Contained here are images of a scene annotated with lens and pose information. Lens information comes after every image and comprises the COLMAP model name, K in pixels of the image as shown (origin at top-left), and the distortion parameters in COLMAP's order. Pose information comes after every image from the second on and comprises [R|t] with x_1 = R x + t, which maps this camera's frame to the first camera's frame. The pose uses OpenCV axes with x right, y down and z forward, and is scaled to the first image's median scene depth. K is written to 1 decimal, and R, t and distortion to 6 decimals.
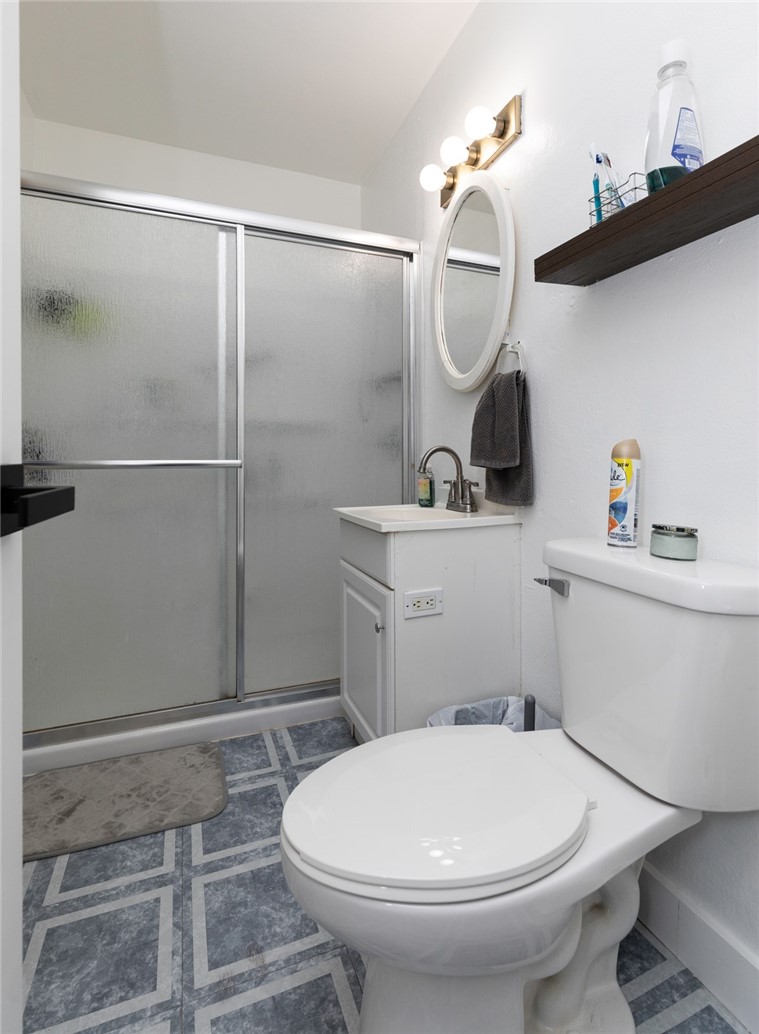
lens RADIAL K [[511.0, 0, 378.0], [0, 511.0, 464.8], [0, 0, 1]] dist [-0.001194, -0.000089]
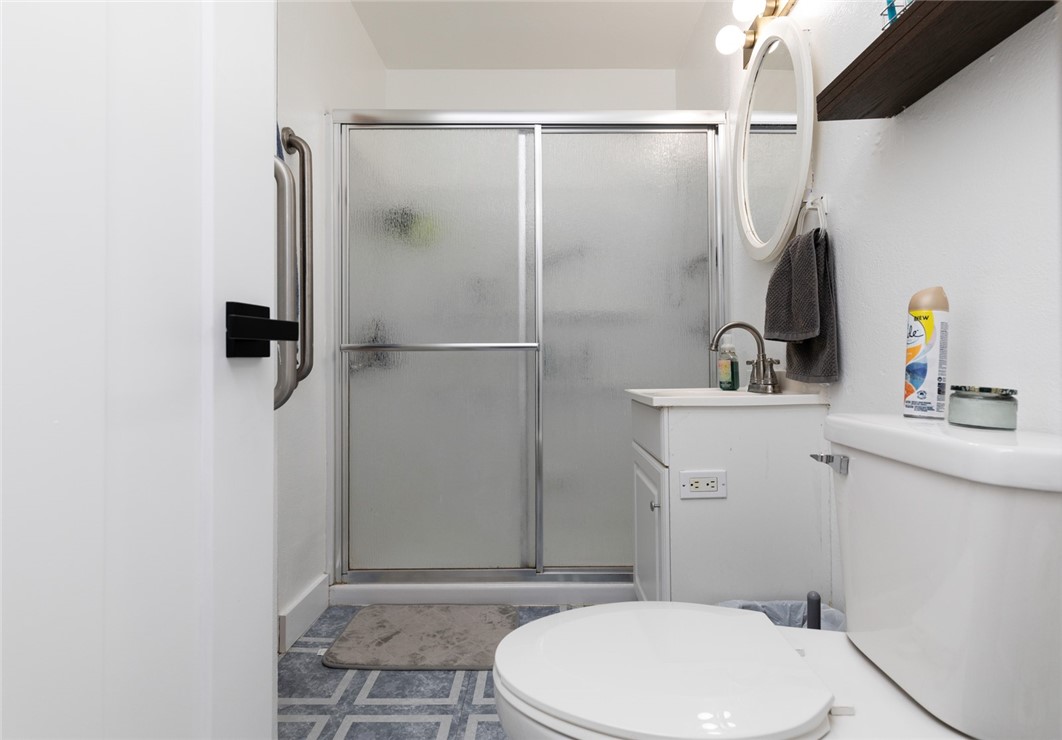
lens RADIAL K [[510.0, 0, 534.8], [0, 510.0, 355.2], [0, 0, 1]] dist [-0.002024, -0.000567]
pose [[0.933347, -0.014778, -0.358670, 0.141289], [0.006599, 0.999690, -0.024018, 0.055028], [0.358914, 0.020050, 0.933155, 0.011654]]
